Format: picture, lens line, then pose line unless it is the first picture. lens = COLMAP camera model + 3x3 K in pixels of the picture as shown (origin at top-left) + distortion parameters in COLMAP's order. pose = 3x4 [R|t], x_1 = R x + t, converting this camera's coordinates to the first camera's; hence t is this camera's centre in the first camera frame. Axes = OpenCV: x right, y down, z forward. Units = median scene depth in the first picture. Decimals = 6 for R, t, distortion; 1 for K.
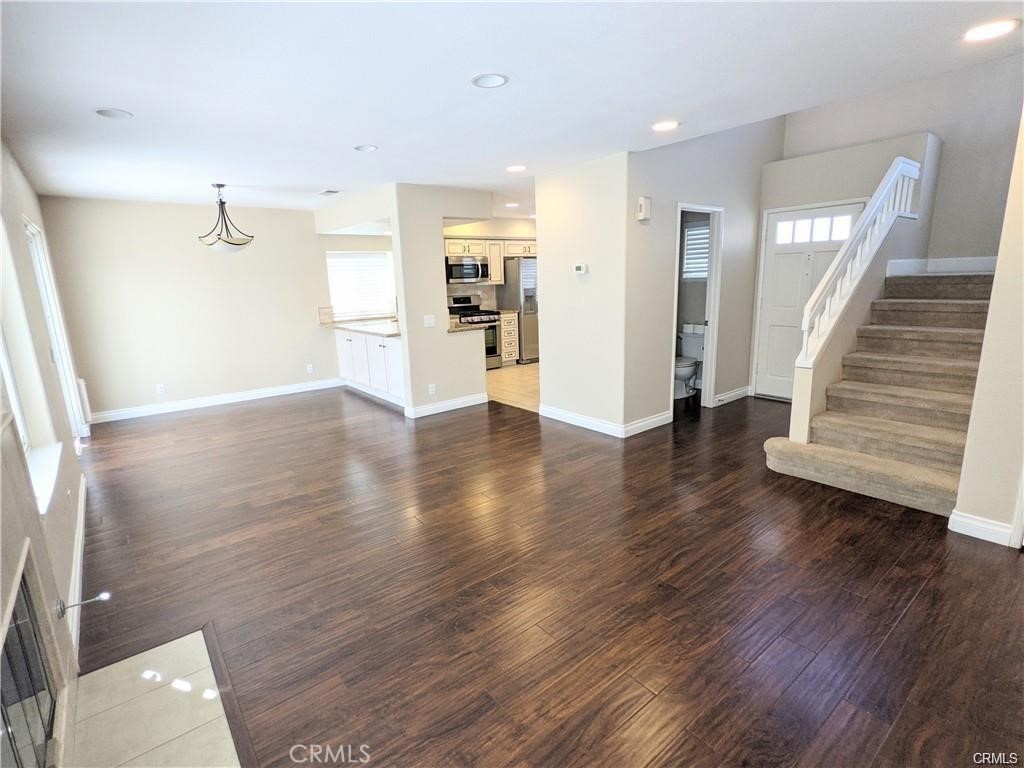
lens RADIAL K [[502.4, 0, 511.4], [0, 502.4, 387.2], [0, 0, 1]] dist [0.003289, 0.000569]
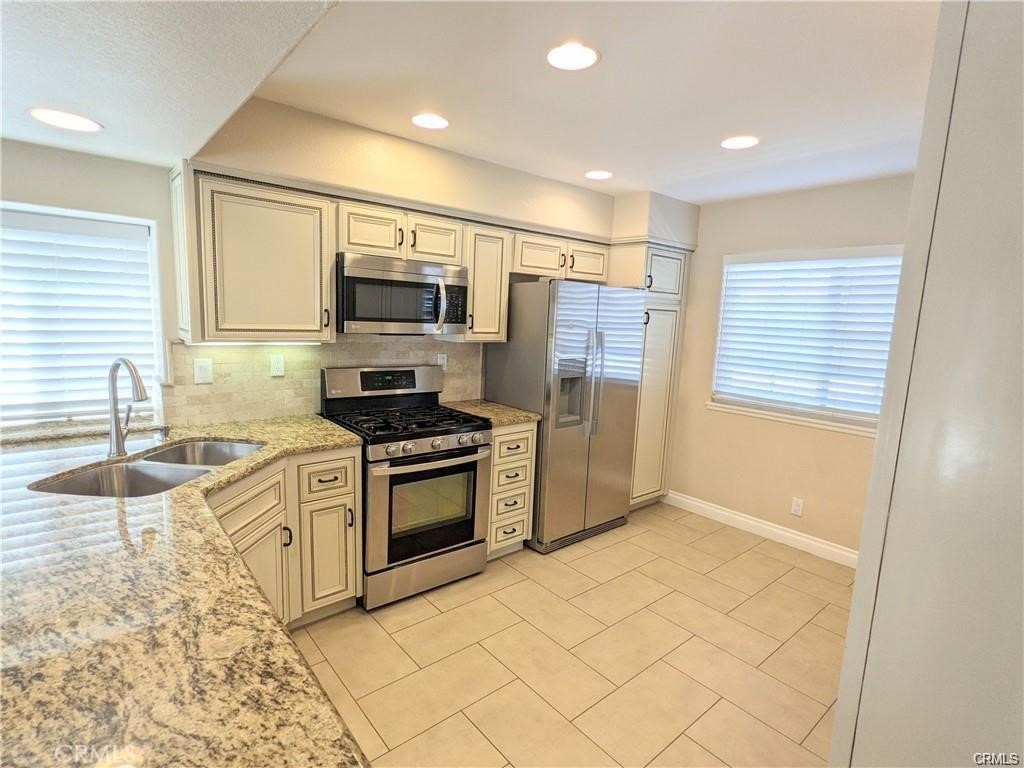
lens RADIAL K [[502.4, 0, 514.4], [0, 502.4, 382.1], [0, 0, 1]] dist [0.003289, 0.000569]
pose [[0.996487, 0.070160, 0.045720, -0.023820], [-0.066357, 0.994587, -0.079963, -0.146928], [-0.051083, 0.076648, 0.995749, 0.627063]]
